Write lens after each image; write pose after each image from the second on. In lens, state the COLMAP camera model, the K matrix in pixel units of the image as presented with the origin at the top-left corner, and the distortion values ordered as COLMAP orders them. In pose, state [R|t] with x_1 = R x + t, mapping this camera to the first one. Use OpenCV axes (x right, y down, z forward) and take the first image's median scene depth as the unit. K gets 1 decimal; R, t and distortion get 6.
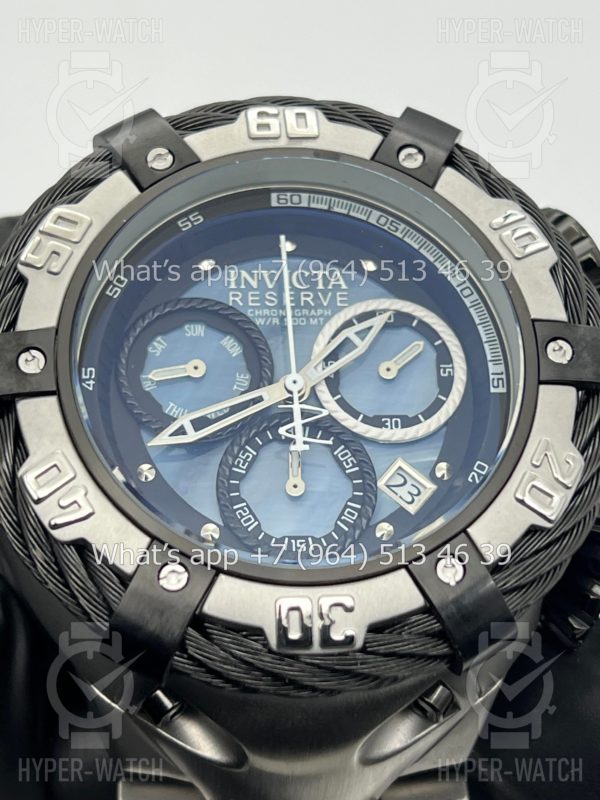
lens RADIAL K [[1856.7, 0, 298.9], [0, 1856.7, 399.0], [0, 0, 1]] dist [0.159163, 0.000000]
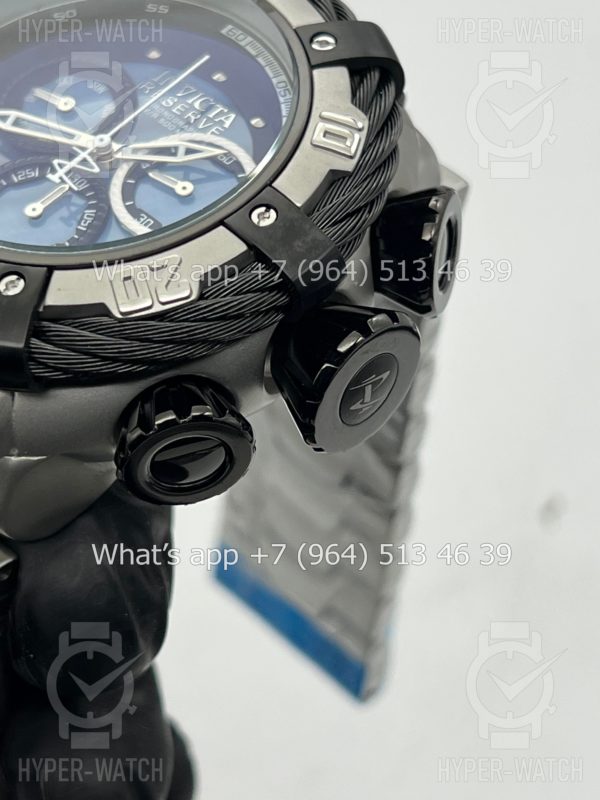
lens RADIAL K [[1856.7, 0, 297.7], [0, 1856.7, 393.9], [0, 0, 1]] dist [0.159163, 0.000000]
pose [[0.670383, 0.495908, -0.551962, 0.737442], [-0.613688, 0.788692, -0.036754, 0.076020], [0.417102, 0.363372, 0.833059, 0.201870]]
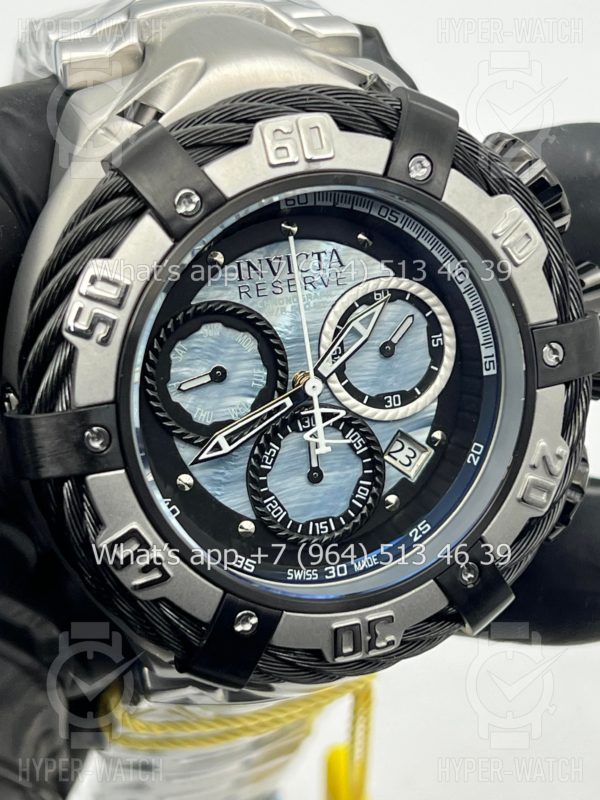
lens RADIAL K [[1856.7, 0, 295.3], [0, 1856.7, 400.5], [0, 0, 1]] dist [0.159163, 0.000000]
pose [[0.968177, -0.108047, 0.225742, -0.257206], [-0.025690, 0.854333, 0.519091, -0.562393], [-0.248945, -0.508371, 0.824369, 0.104374]]
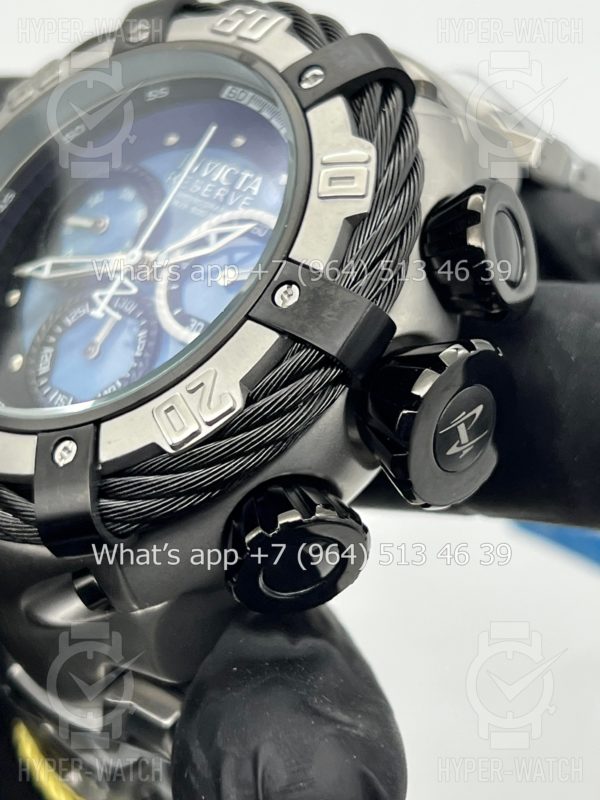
lens RADIAL K [[1856.7, 0, 298.5], [0, 1856.7, 406.5], [0, 0, 1]] dist [0.159163, 0.000000]
pose [[0.658171, 0.309990, -0.686089, 0.783628], [-0.313784, 0.941324, 0.124295, -0.087123], [0.684362, 0.133477, 0.716822, 0.335916]]
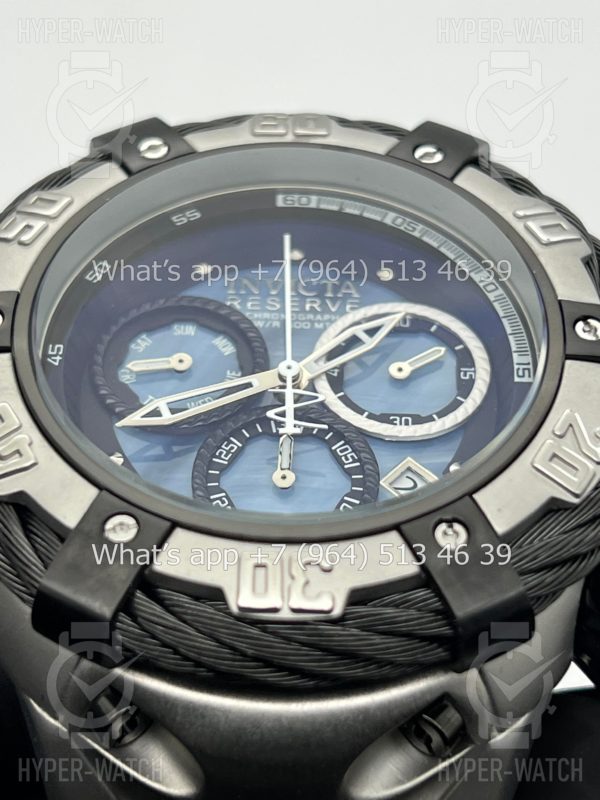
lens RADIAL K [[1856.7, 0, 303.3], [0, 1856.7, 400.8], [0, 0, 1]] dist [0.159163, 0.000000]
pose [[0.995951, 0.006630, -0.089654, 0.082710], [-0.032689, 0.955719, -0.292459, 0.260469], [0.083745, 0.294205, 0.952066, 0.169360]]
